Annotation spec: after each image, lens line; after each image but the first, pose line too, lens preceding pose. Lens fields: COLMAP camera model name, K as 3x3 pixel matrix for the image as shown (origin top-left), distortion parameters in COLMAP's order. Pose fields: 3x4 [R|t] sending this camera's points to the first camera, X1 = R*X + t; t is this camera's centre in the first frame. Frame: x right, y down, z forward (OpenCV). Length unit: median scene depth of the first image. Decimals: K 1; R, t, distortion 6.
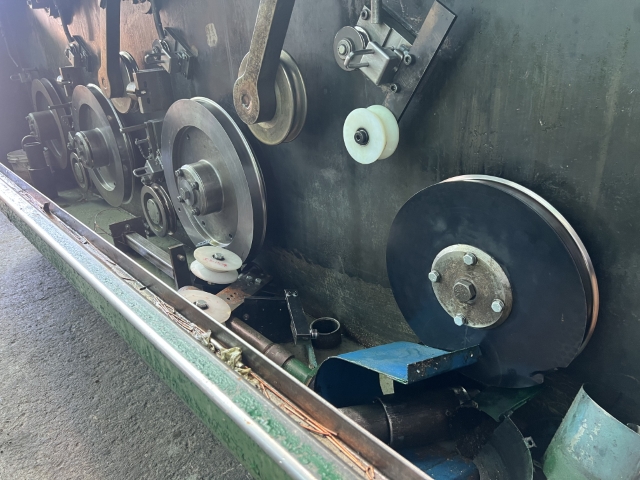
lens RADIAL K [[486.5, 0, 321.3], [0, 486.5, 244.0], [0, 0, 1]] dist [0.054039, -0.058329]
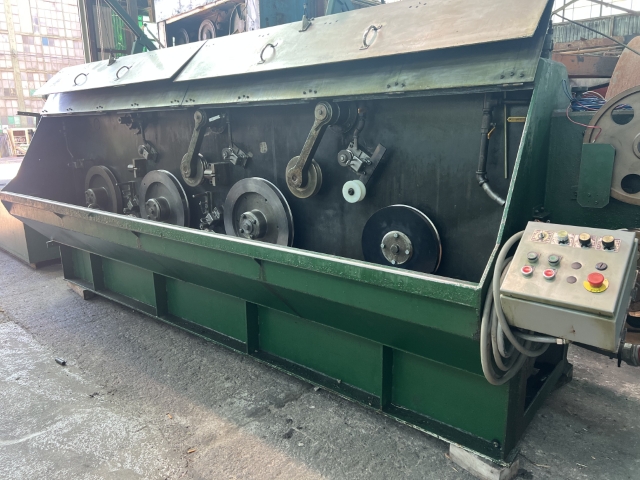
lens RADIAL K [[486.5, 0, 321.3], [0, 486.5, 244.0], [0, 0, 1]] dist [0.054039, -0.058329]
pose [[0.987745, -0.005175, 0.155991, -0.466137], [0.032740, 0.984083, -0.174665, 0.480292], [-0.152605, 0.177631, 0.972193, -1.368083]]
